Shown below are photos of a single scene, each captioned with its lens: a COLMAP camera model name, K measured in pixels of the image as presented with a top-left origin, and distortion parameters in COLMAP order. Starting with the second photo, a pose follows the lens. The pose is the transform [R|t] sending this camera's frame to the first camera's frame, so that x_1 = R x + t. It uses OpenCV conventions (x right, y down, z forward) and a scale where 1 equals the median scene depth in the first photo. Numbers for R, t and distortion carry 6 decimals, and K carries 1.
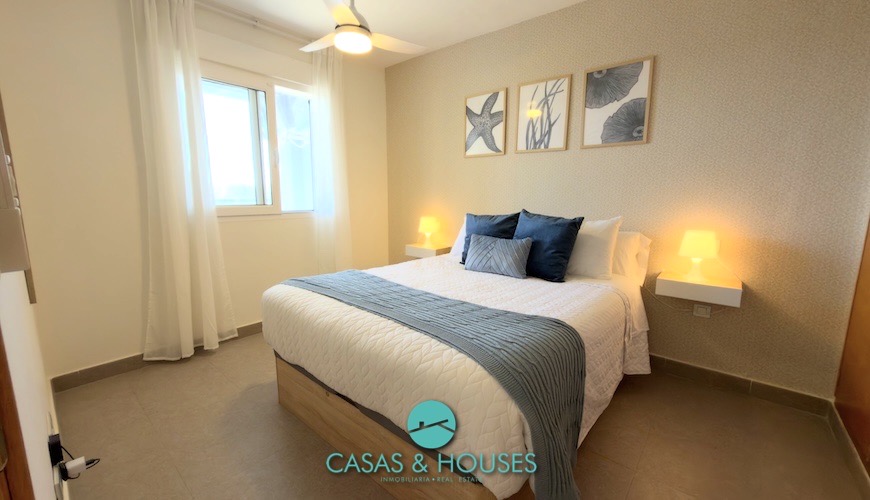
lens RADIAL K [[348.6, 0, 436.6], [0, 348.6, 247.3], [0, 0, 1]] dist [-0.001838, 0.000687]
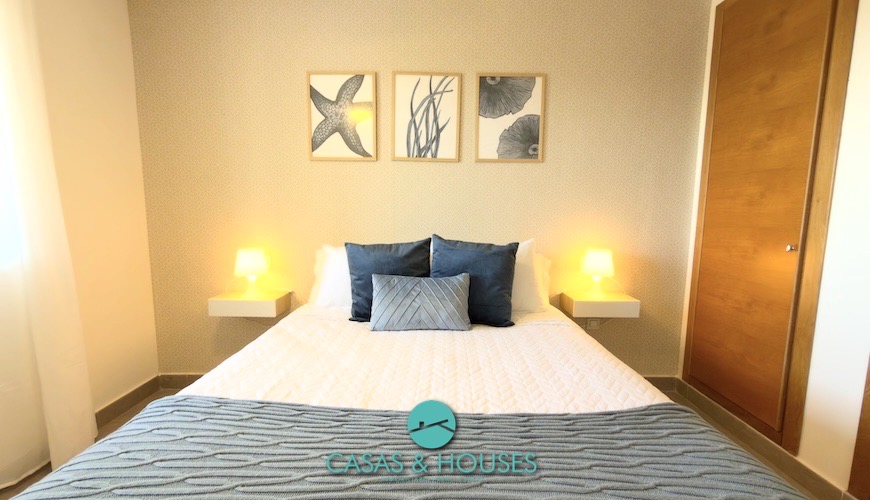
lens RADIAL K [[348.6, 0, 436.6], [0, 348.6, 246.9], [0, 0, 1]] dist [-0.001838, 0.000687]
pose [[0.758189, -0.066153, 0.648671, -0.246115], [0.091932, 0.995748, -0.005905, -0.079483], [-0.645522, 0.064111, 0.761046, 0.433663]]
